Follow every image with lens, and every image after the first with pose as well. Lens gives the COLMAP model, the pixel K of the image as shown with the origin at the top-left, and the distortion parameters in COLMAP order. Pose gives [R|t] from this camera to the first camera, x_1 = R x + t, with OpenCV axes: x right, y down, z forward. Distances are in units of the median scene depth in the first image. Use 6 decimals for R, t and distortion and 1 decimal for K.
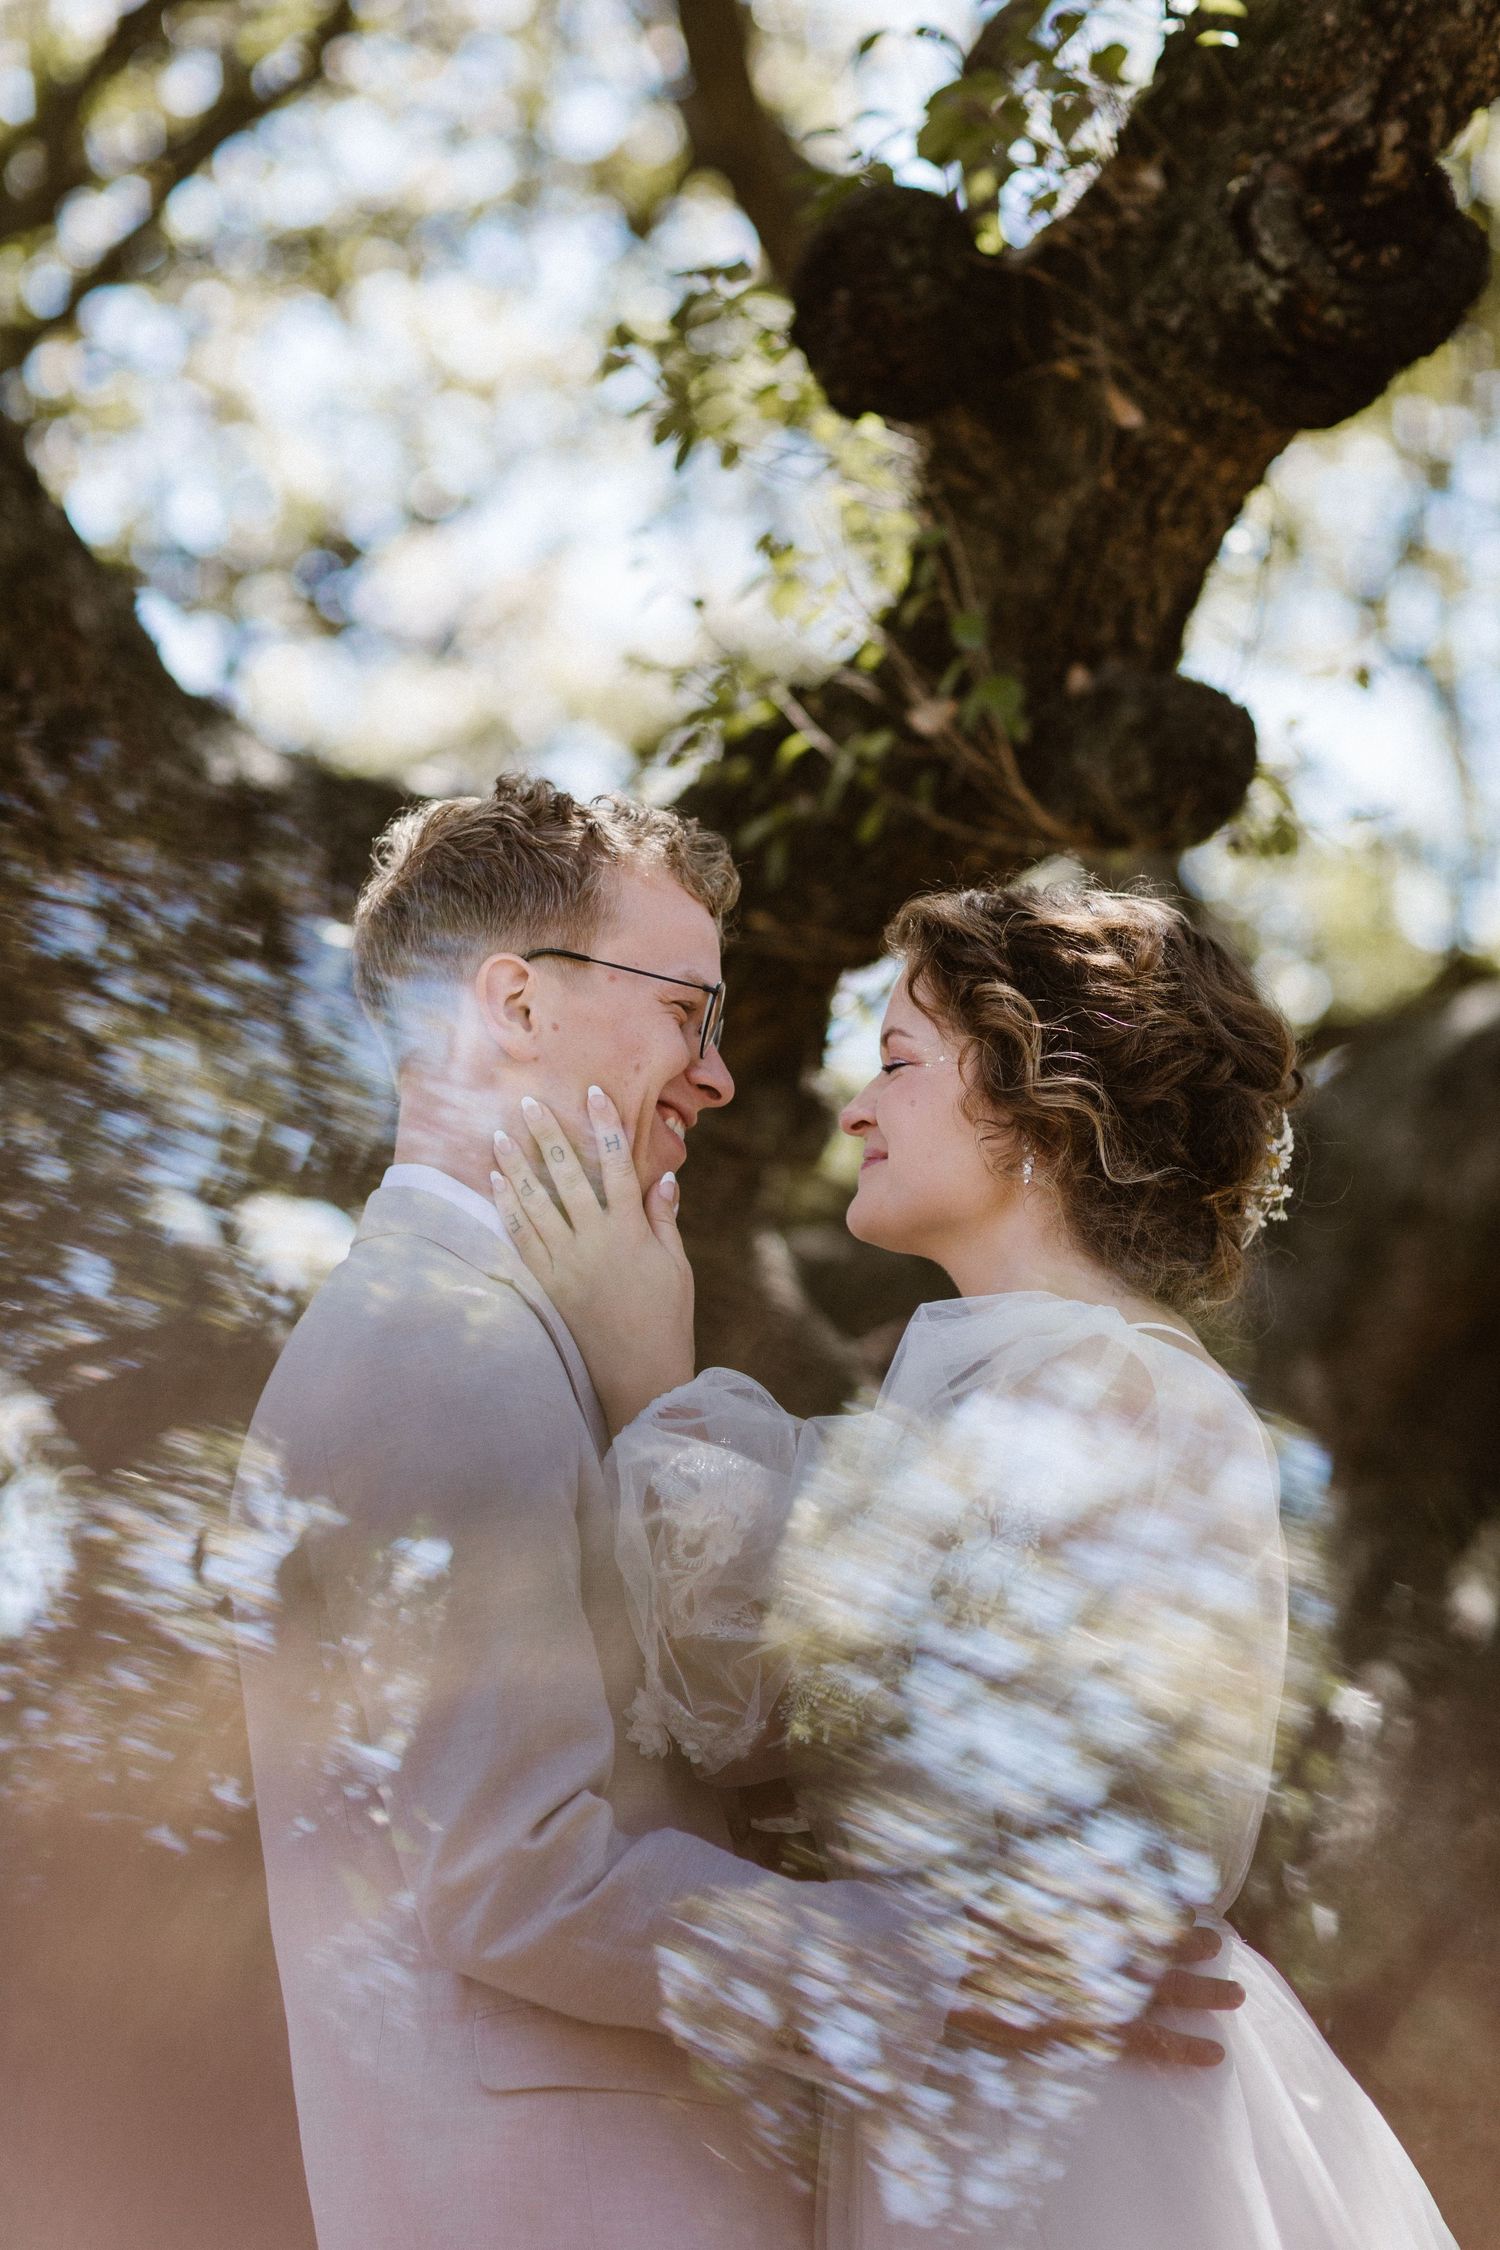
lens RADIAL K [[5236.6, 0, 732.0], [0, 5236.6, 1121.1], [0, 0, 1]] dist [0.033286, 0.000000]
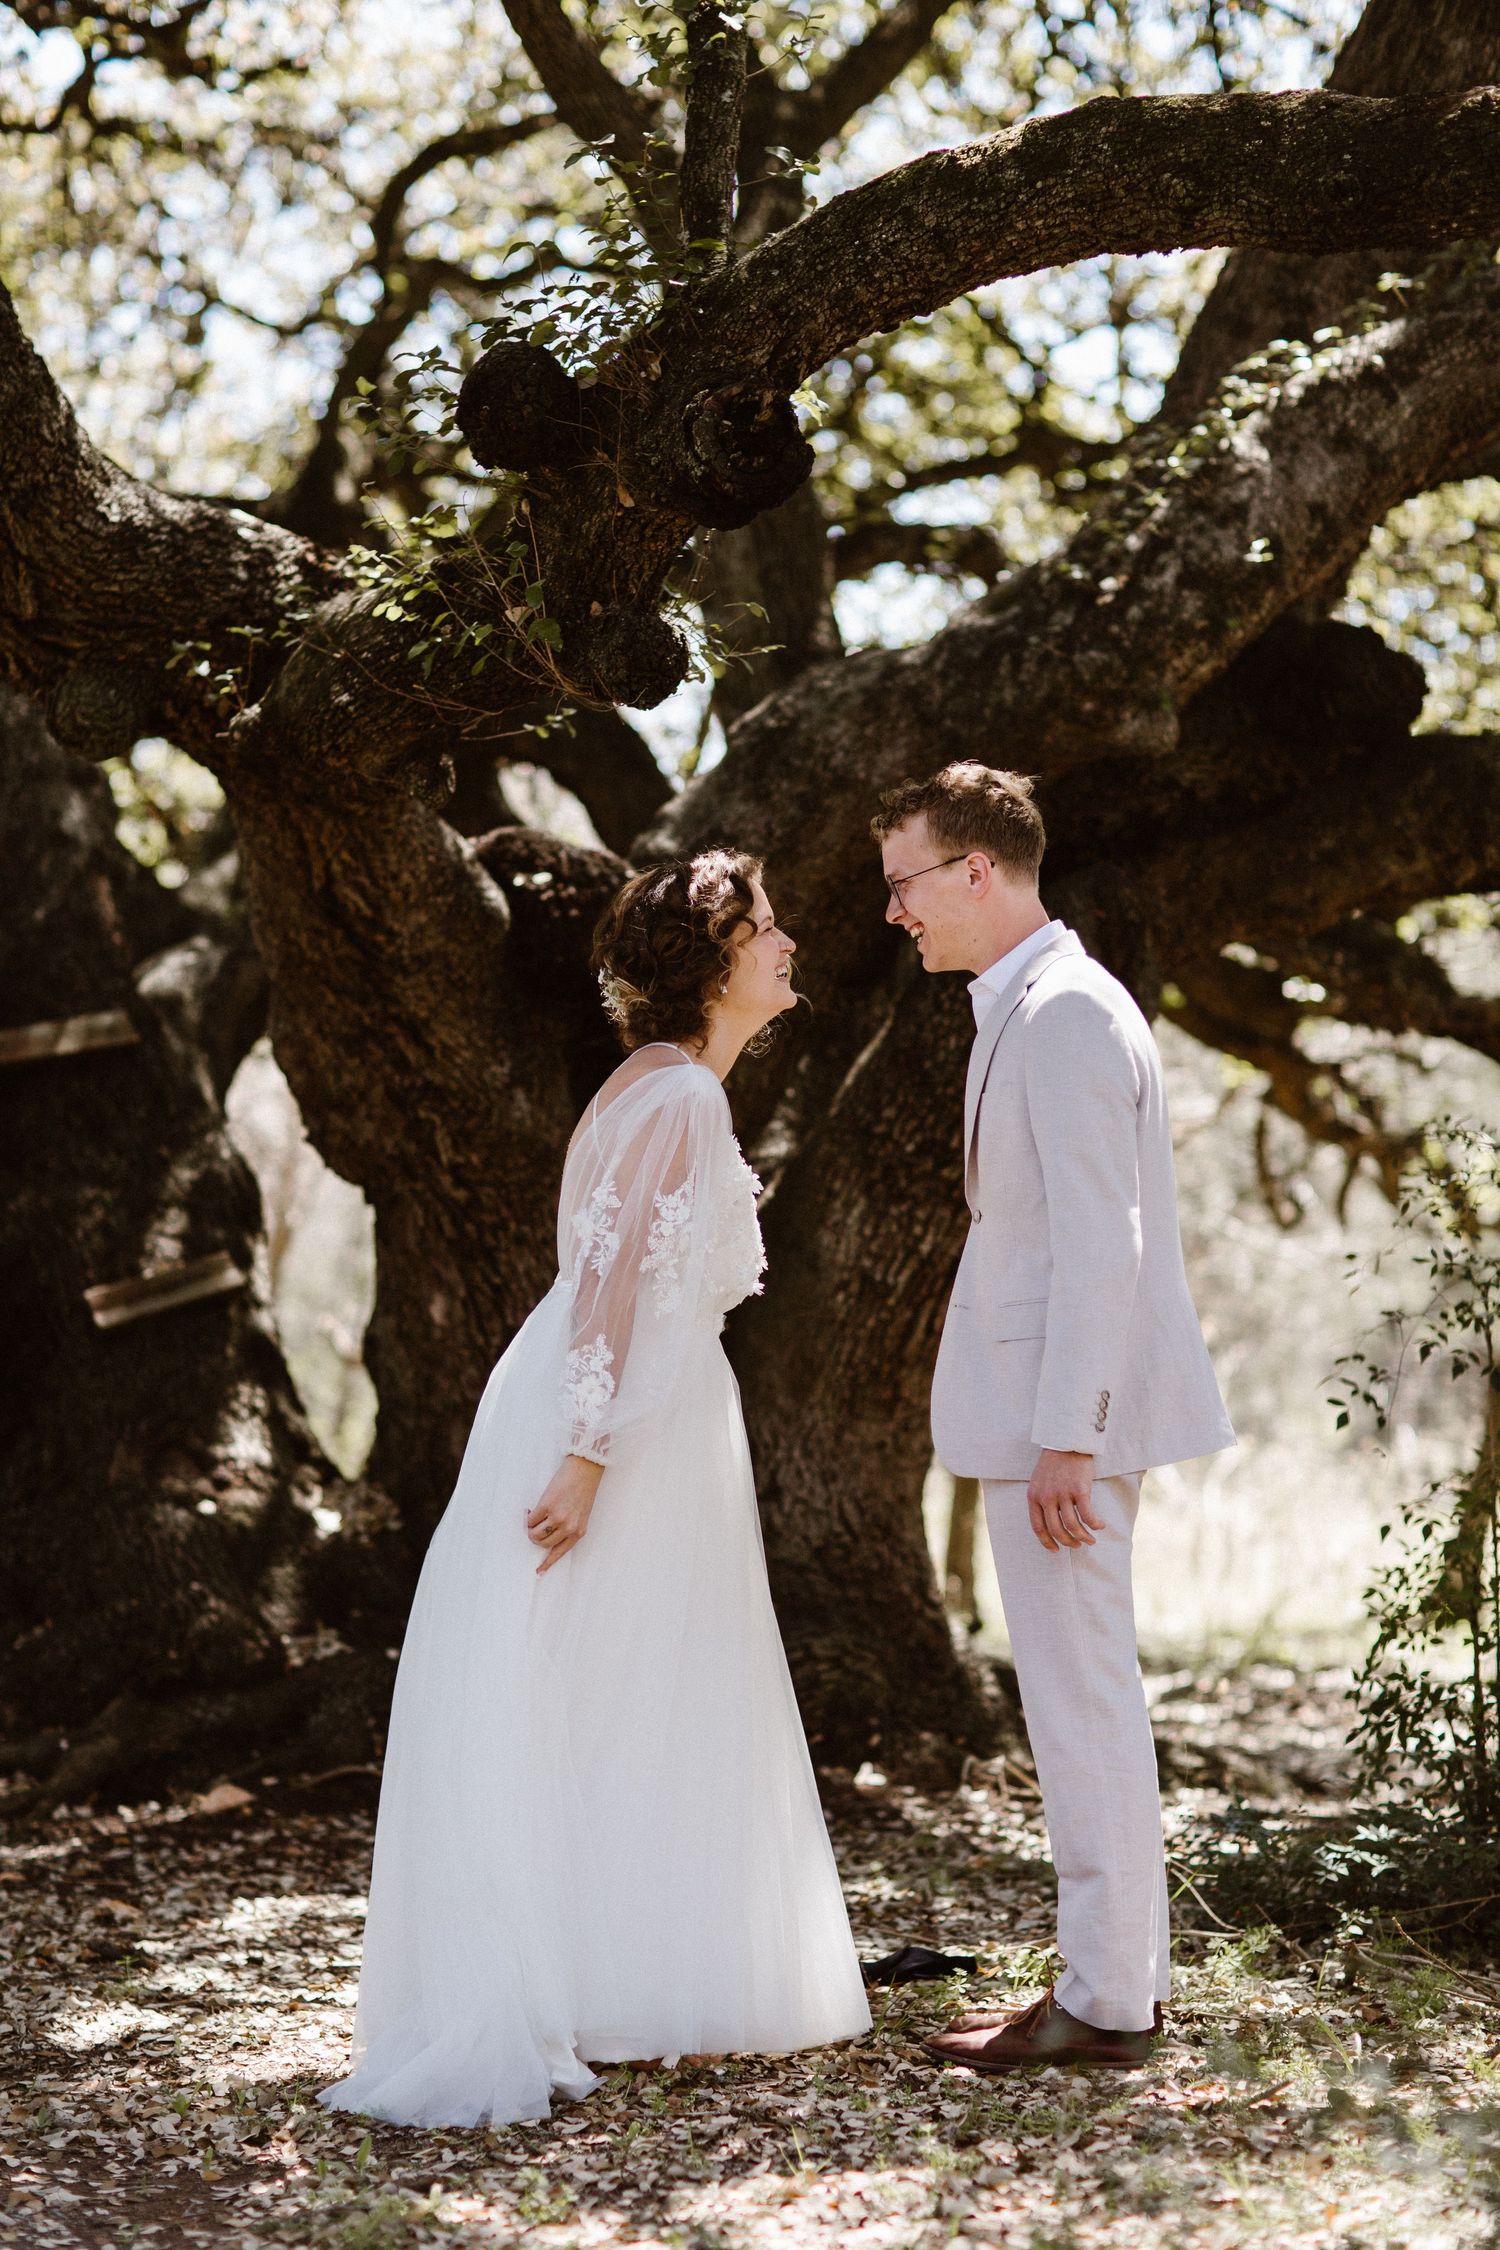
lens RADIAL K [[5236.6, 0, 712.0], [0, 5236.6, 1095.7], [0, 0, 1]] dist [0.033286, 0.000000]
pose [[0.992848, 0.103763, 0.059038, 0.015625], [-0.112091, 0.980421, 0.161894, -0.221624], [-0.041083, -0.167354, 0.985041, -0.860110]]
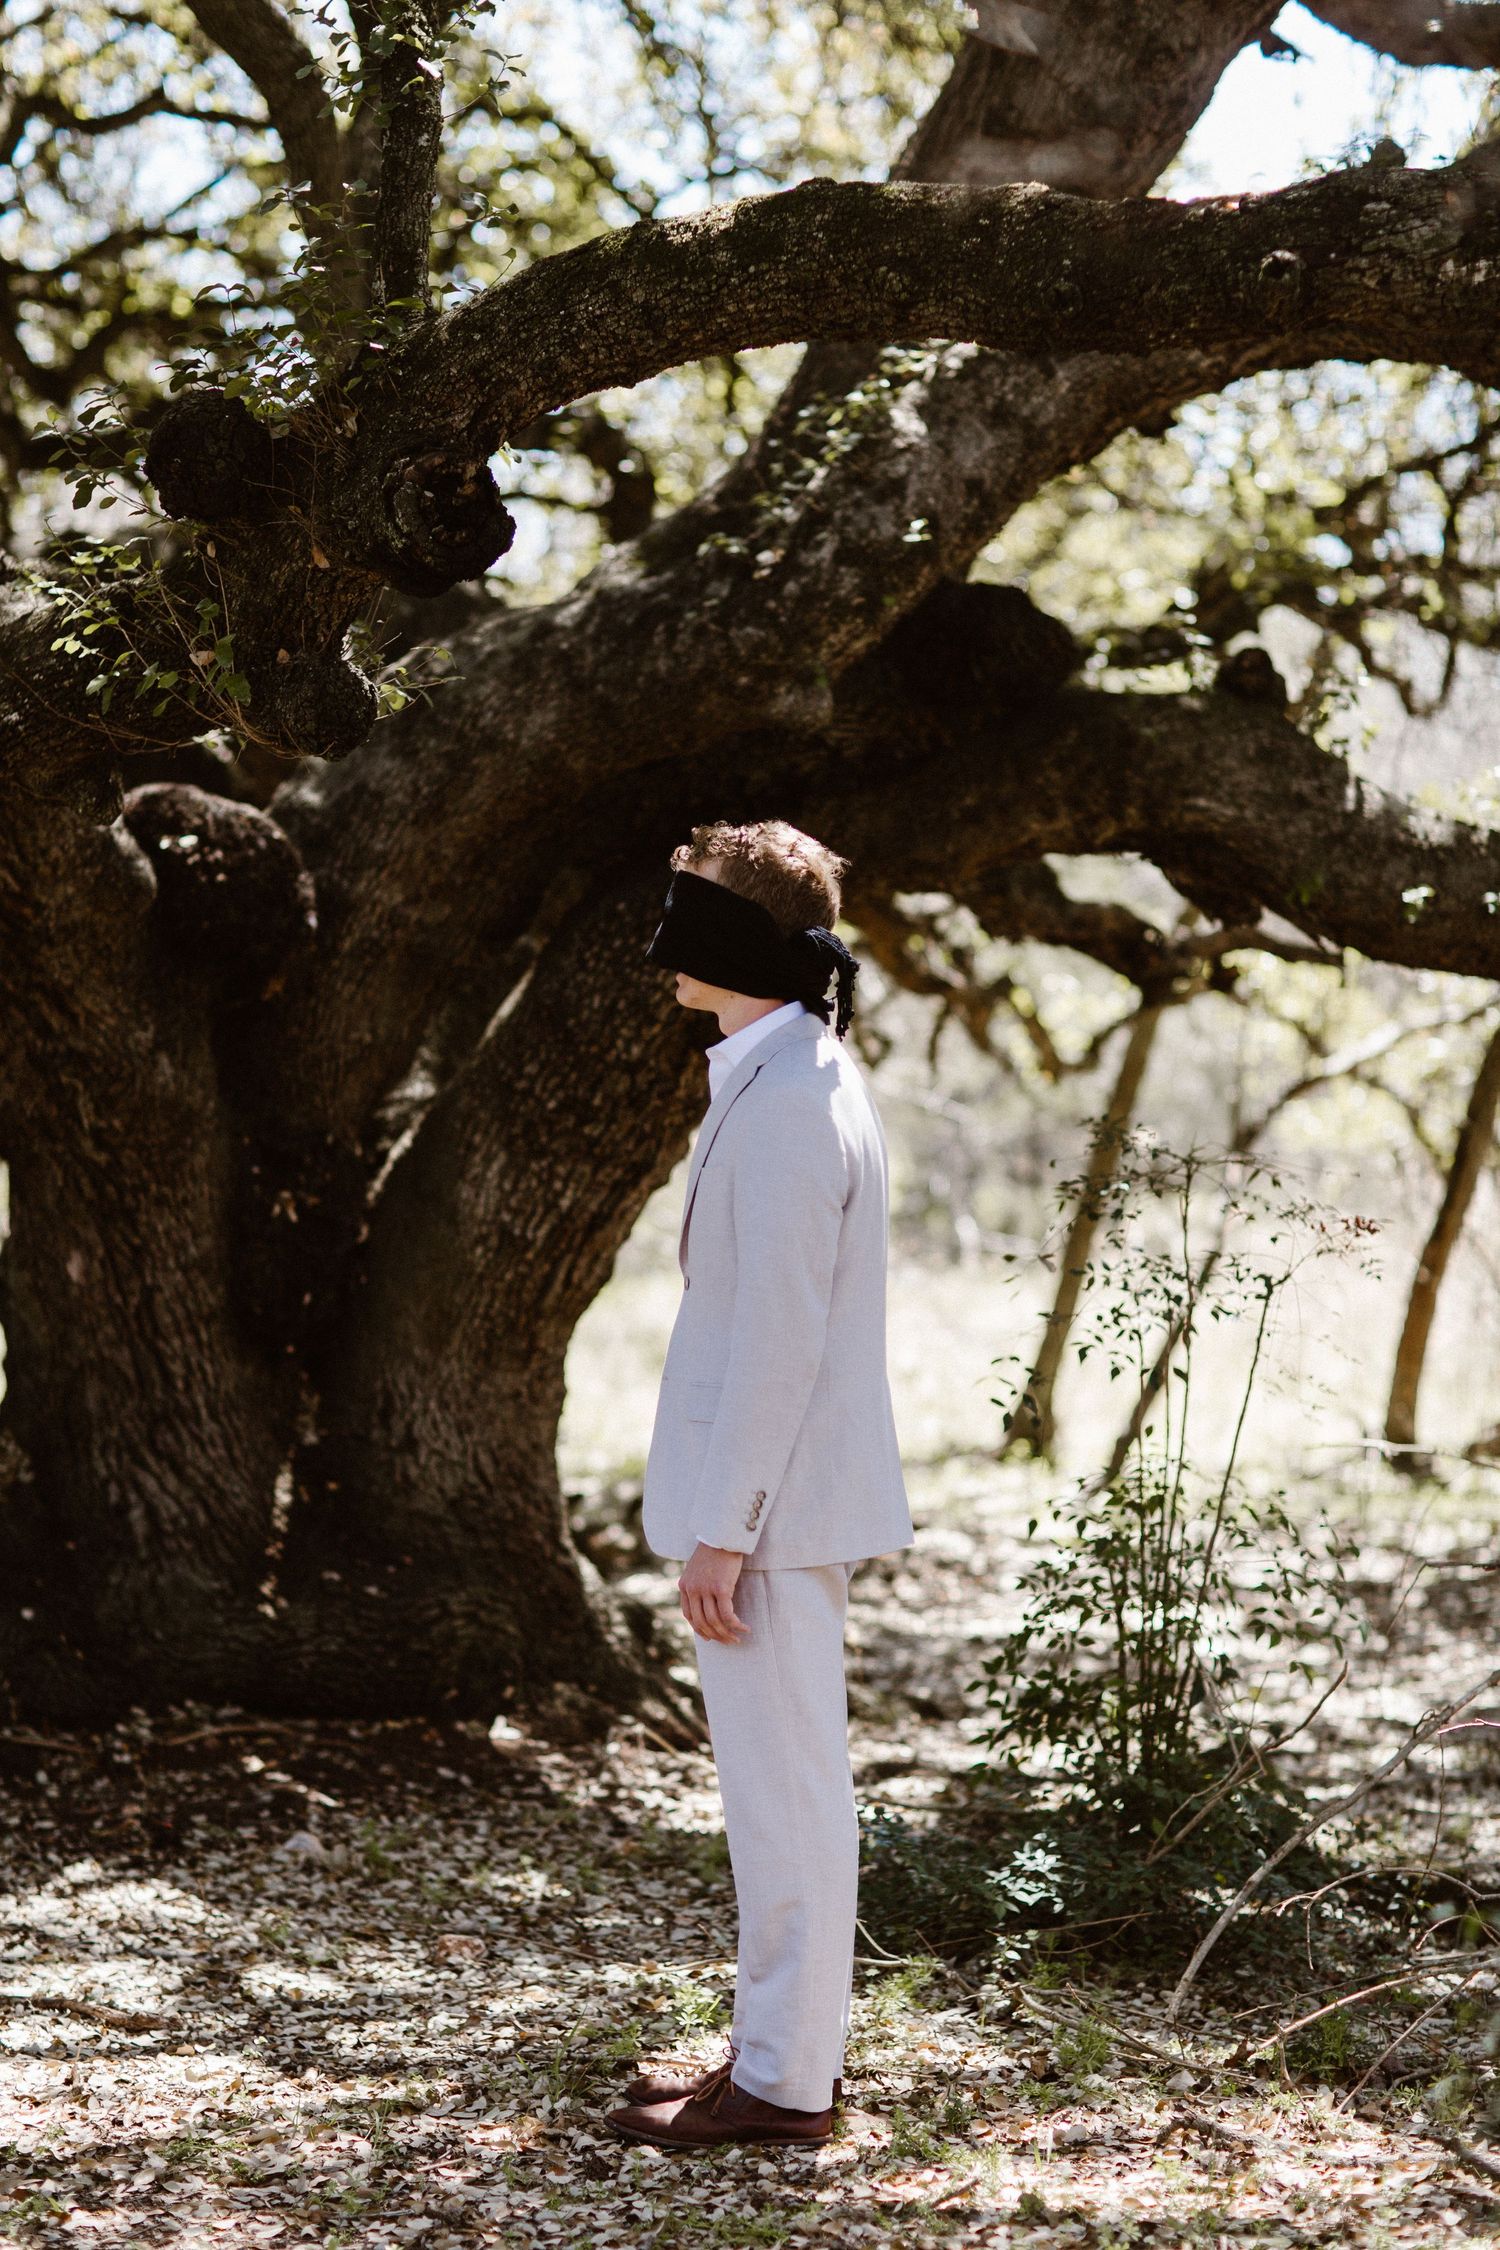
lens RADIAL K [[5236.6, 0, 709.1], [0, 5236.6, 1101.8], [0, 0, 1]] dist [0.033286, 0.000000]
pose [[0.982002, 0.108834, 0.154360, -0.053209], [-0.140204, 0.967666, 0.209677, -0.340207], [-0.126549, -0.227545, 0.965510, -0.820872]]
